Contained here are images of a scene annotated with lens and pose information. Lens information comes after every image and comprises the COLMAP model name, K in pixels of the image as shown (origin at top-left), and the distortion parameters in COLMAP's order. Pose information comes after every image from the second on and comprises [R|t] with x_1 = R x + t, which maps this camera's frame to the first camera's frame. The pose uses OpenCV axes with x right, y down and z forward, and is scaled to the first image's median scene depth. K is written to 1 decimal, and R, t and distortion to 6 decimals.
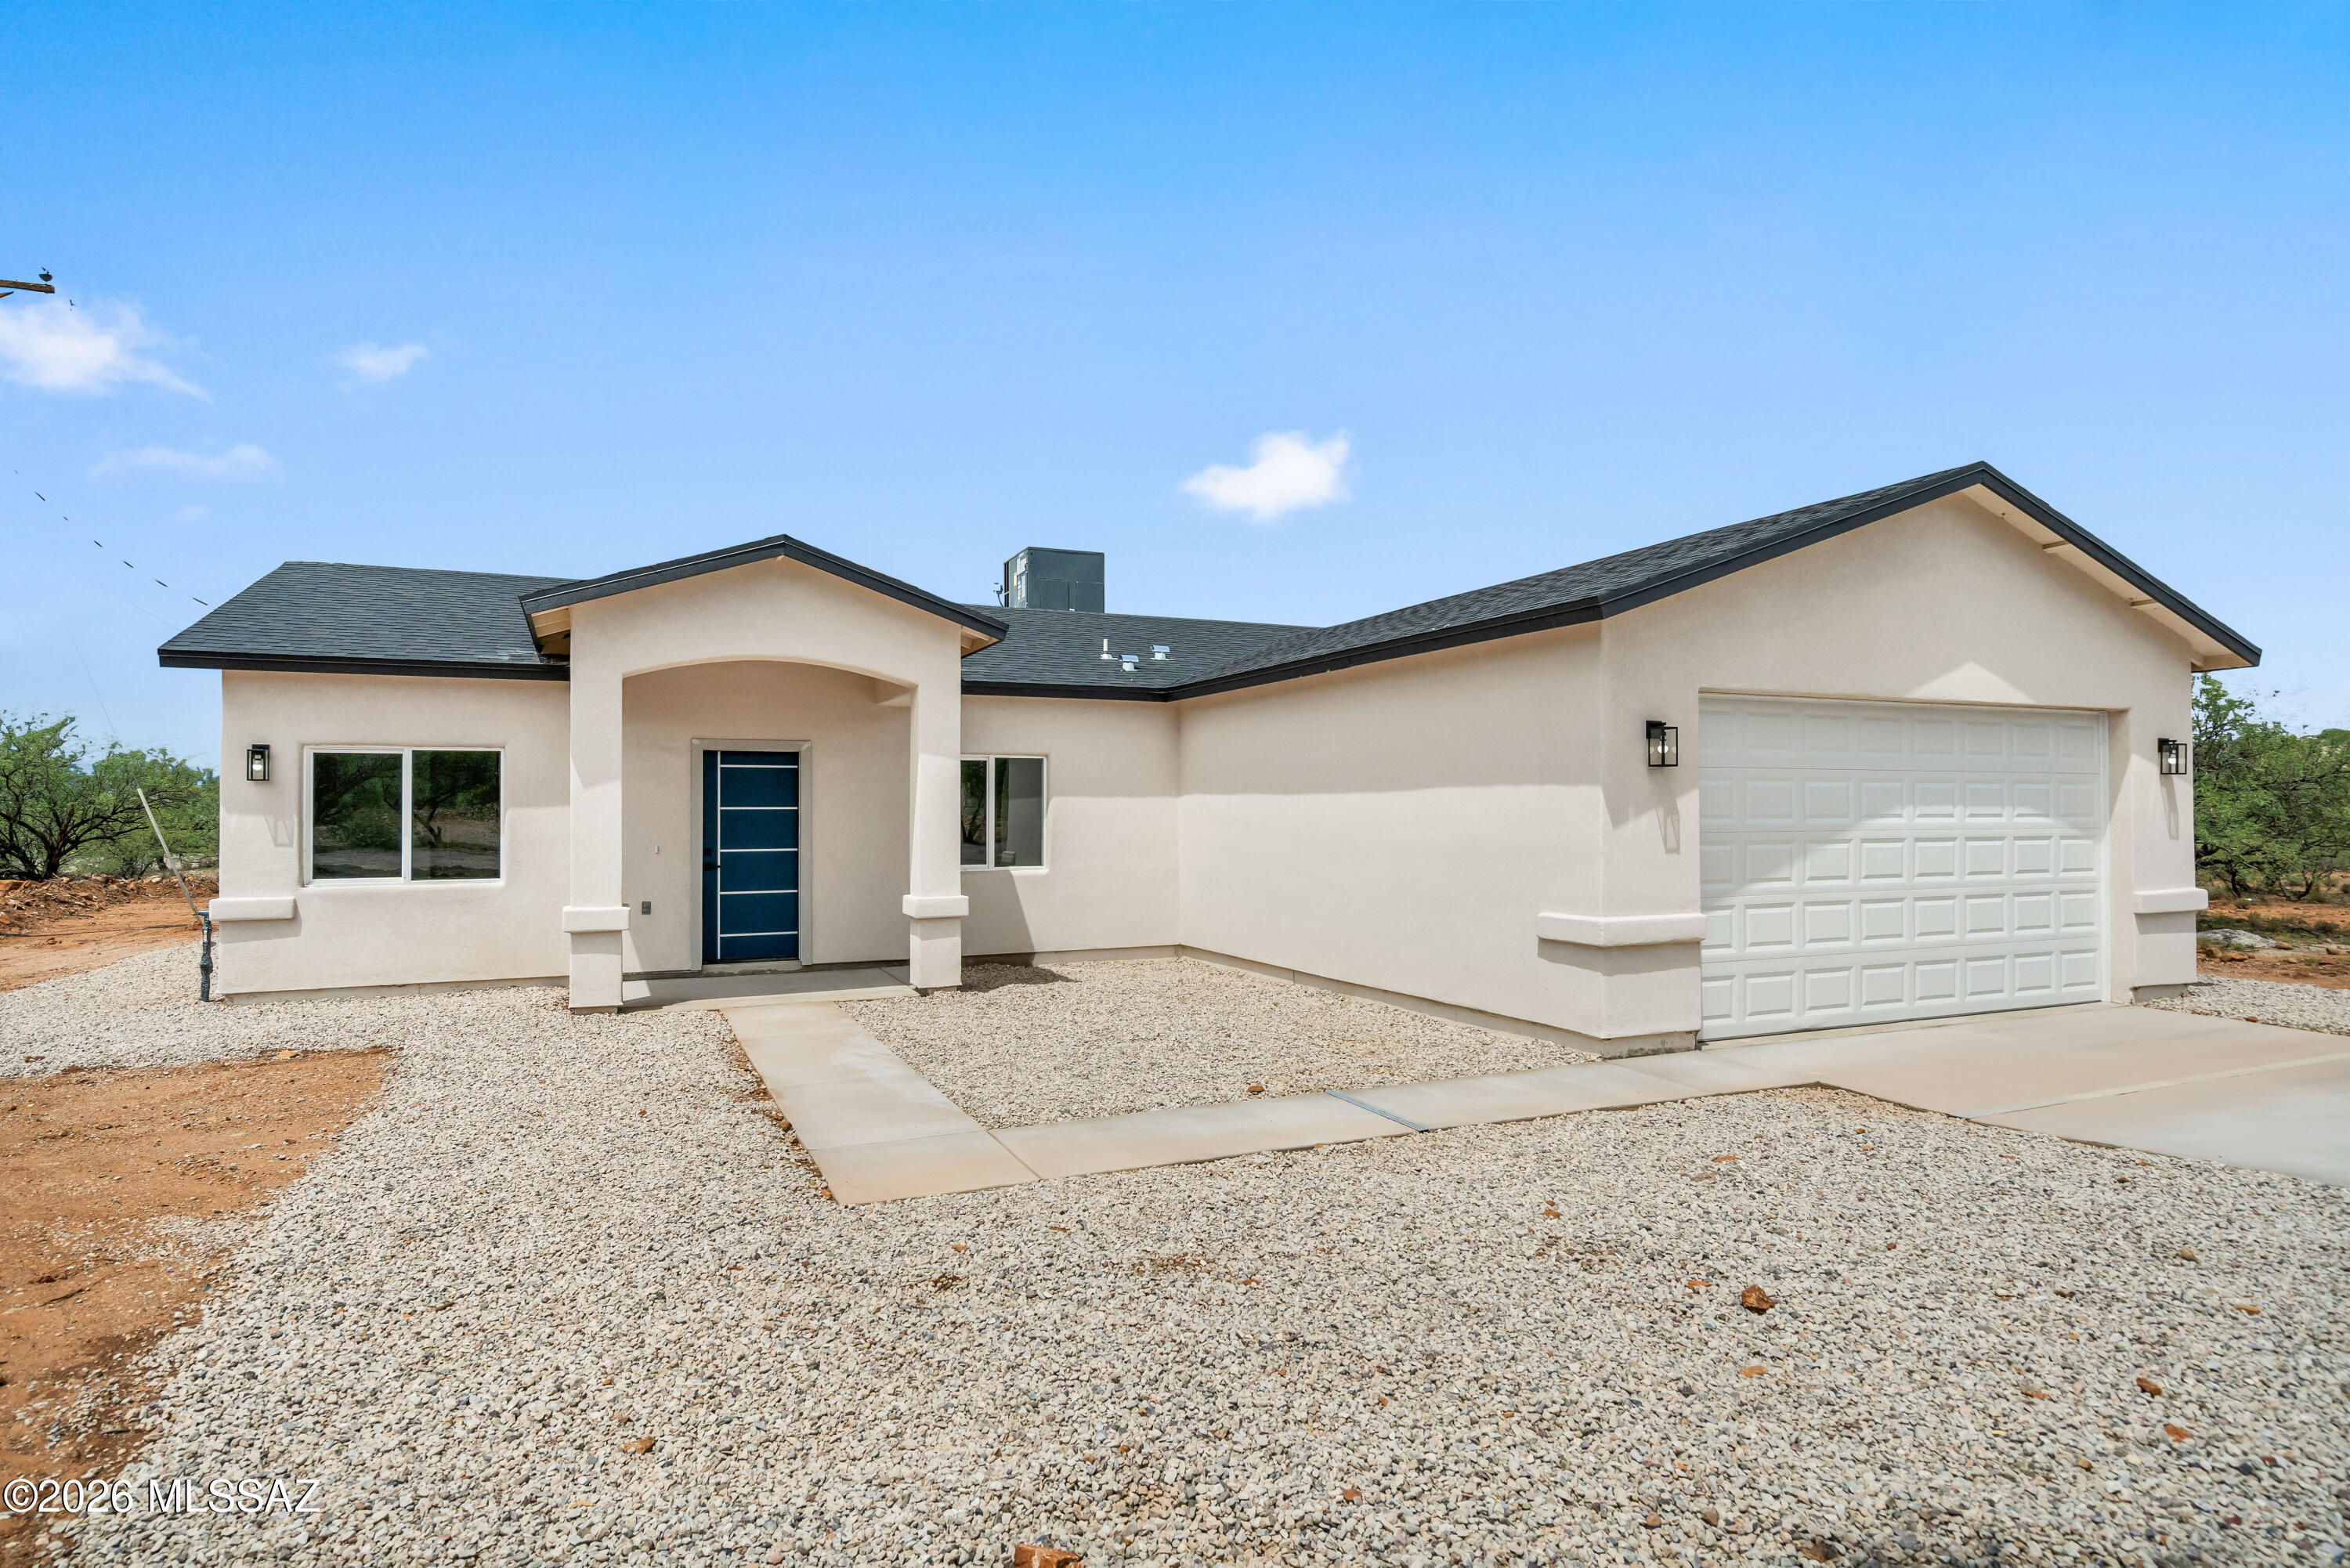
lens RADIAL K [[1286.8, 0, 1175.0], [0, 1286.8, 784.0], [0, 0, 1]] dist [0.001204, 0.000474]
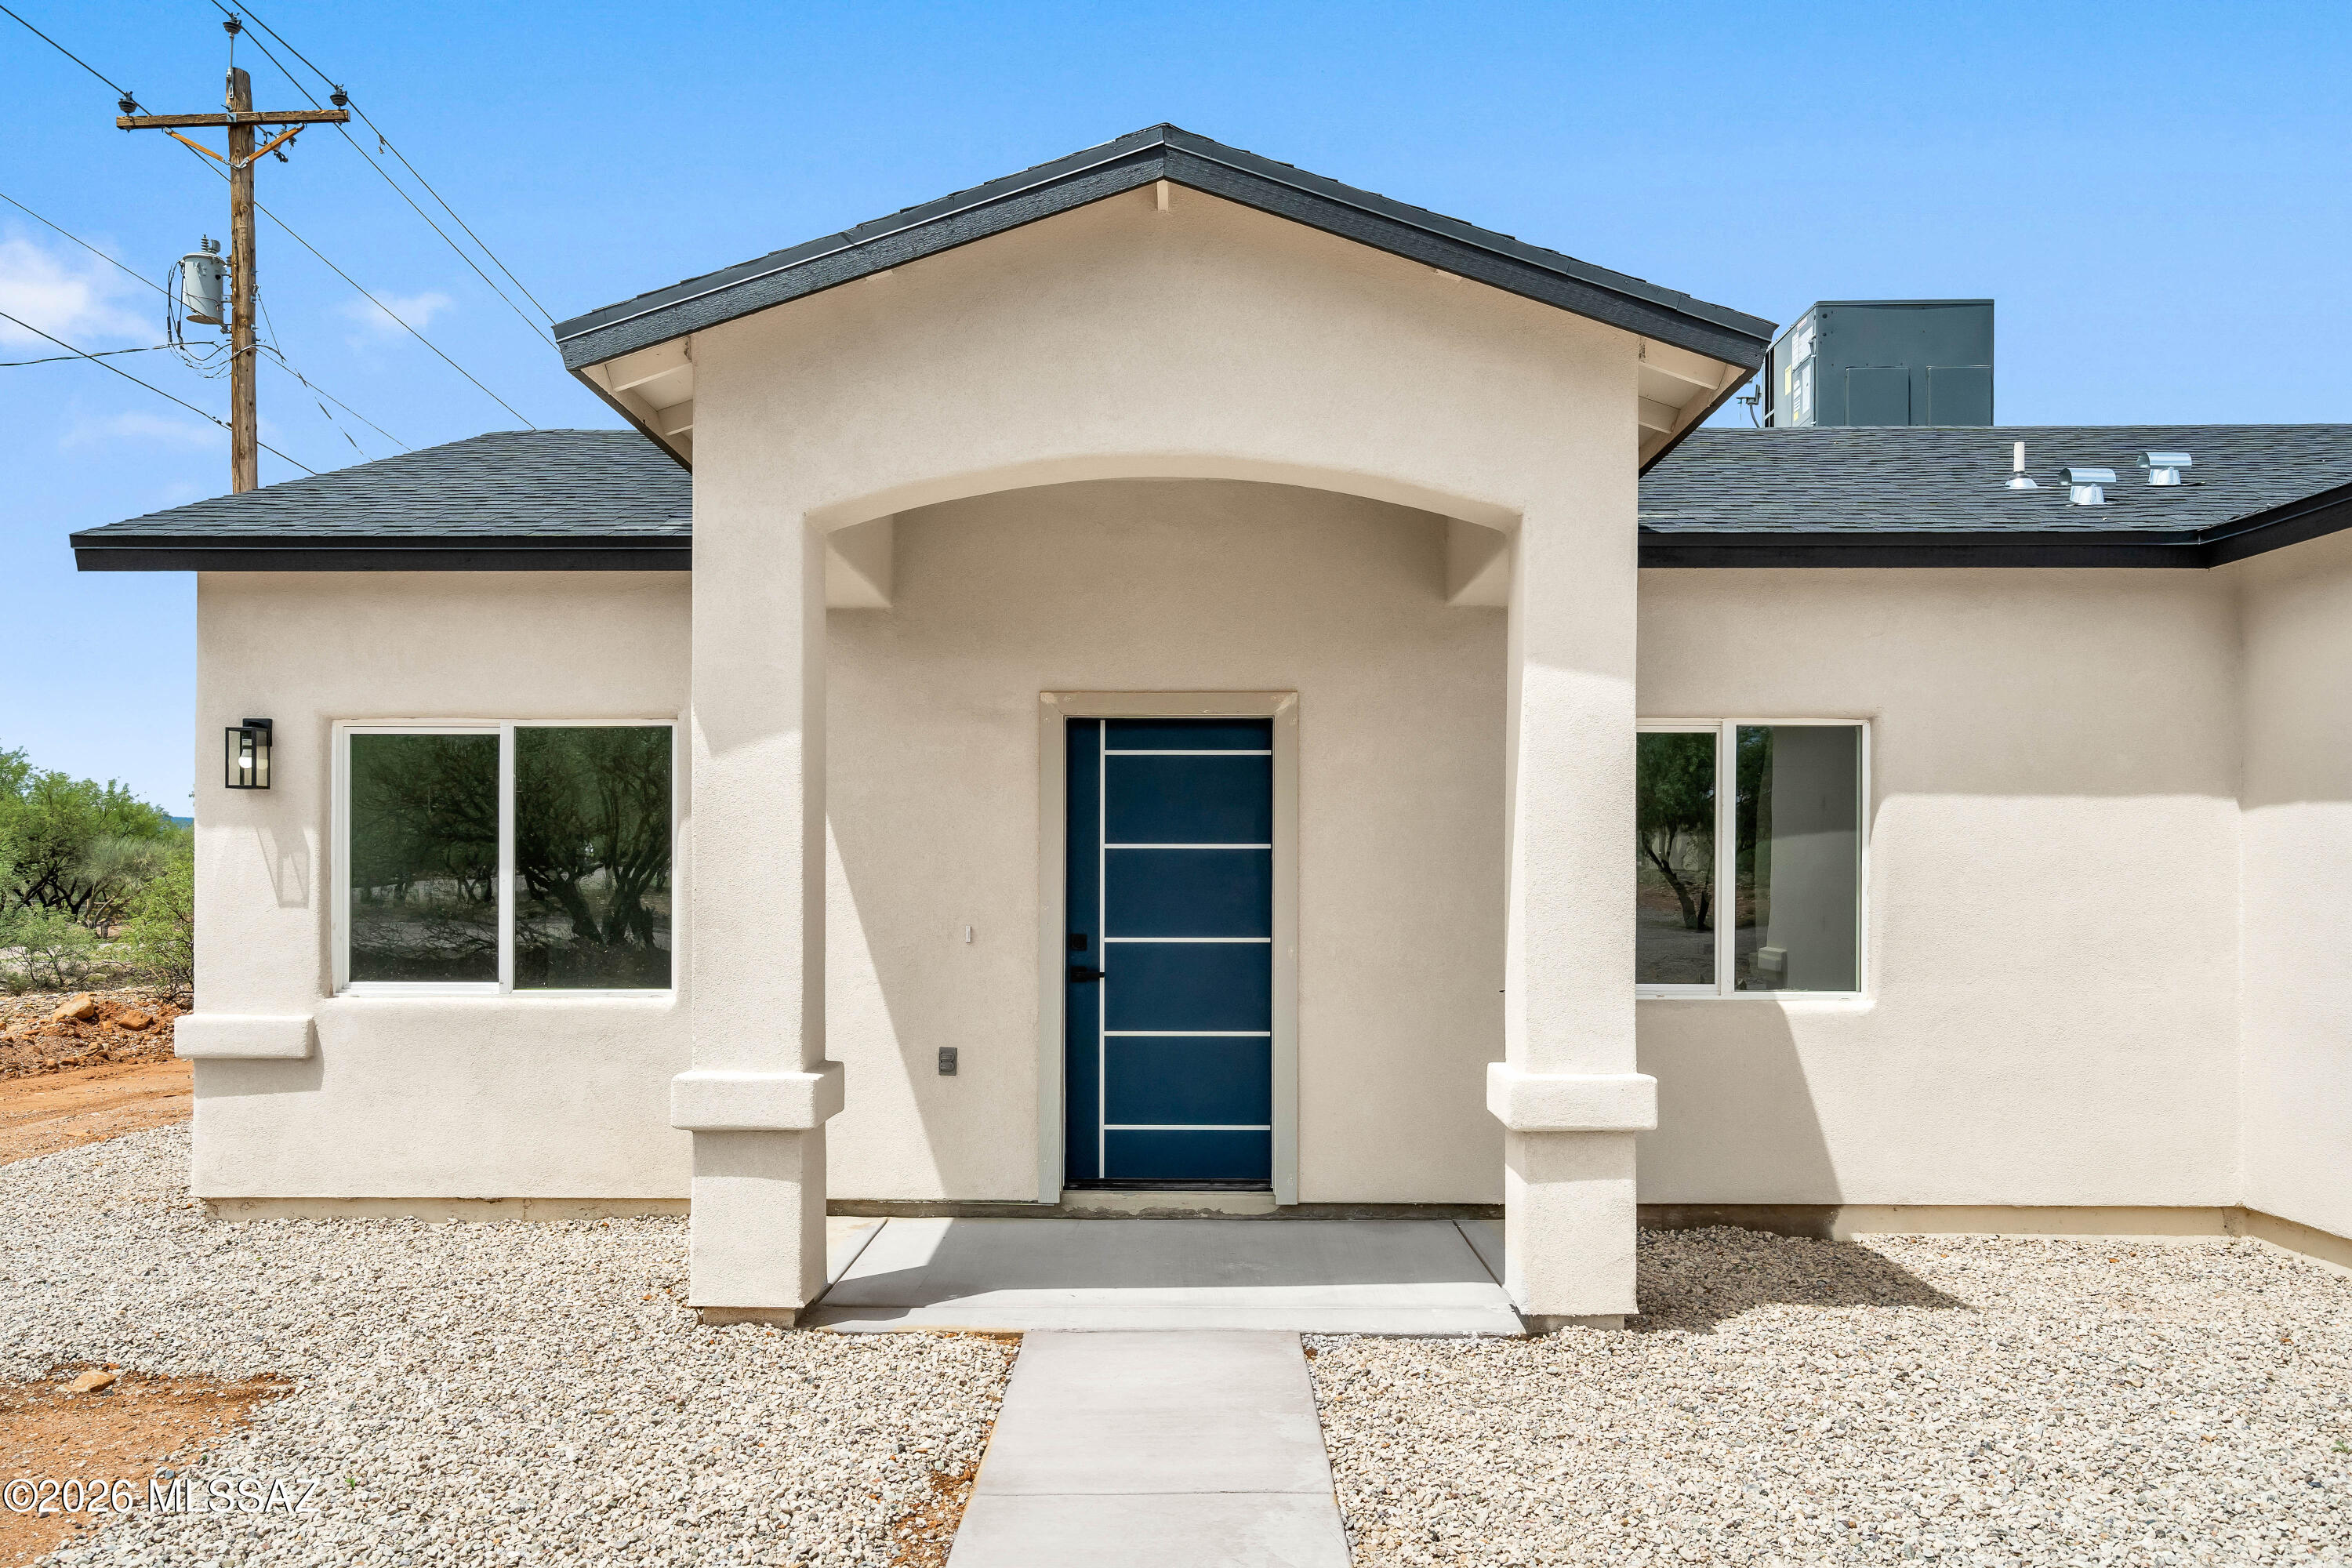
lens RADIAL K [[1838.9, 0, 1164.2], [0, 1838.9, 879.6], [0, 0, 1]] dist [0.011444, 0.001632]
pose [[0.901239, 0.006147, -0.433279, -0.056006], [0.004541, 0.999711, 0.023628, 0.016042], [0.433299, -0.023262, 0.900950, 0.439272]]
